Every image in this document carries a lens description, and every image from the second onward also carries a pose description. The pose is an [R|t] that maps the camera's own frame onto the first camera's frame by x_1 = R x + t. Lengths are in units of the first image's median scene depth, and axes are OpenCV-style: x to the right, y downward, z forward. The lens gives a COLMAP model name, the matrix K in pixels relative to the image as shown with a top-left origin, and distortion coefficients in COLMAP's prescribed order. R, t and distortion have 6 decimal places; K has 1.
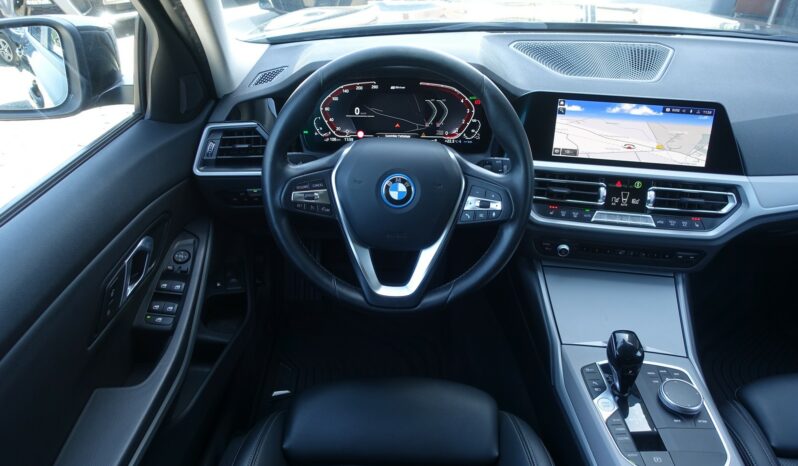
lens RADIAL K [[548.3, 0, 399.0], [0, 548.3, 233.0], [0, 0, 1]] dist [-0.009539, -0.001337]
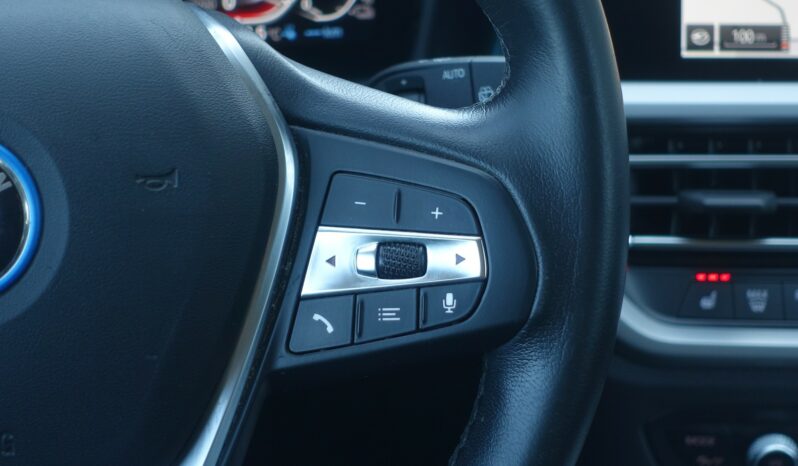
lens RADIAL K [[1638.9, 0, 399.0], [0, 1638.9, 233.0], [0, 0, 1]] dist [-0.024893, -0.028905]
pose [[0.989813, -0.075907, 0.120447, 0.068625], [0.092494, 0.986005, -0.138707, 0.018338], [-0.108233, 0.148435, 0.982982, 0.331551]]
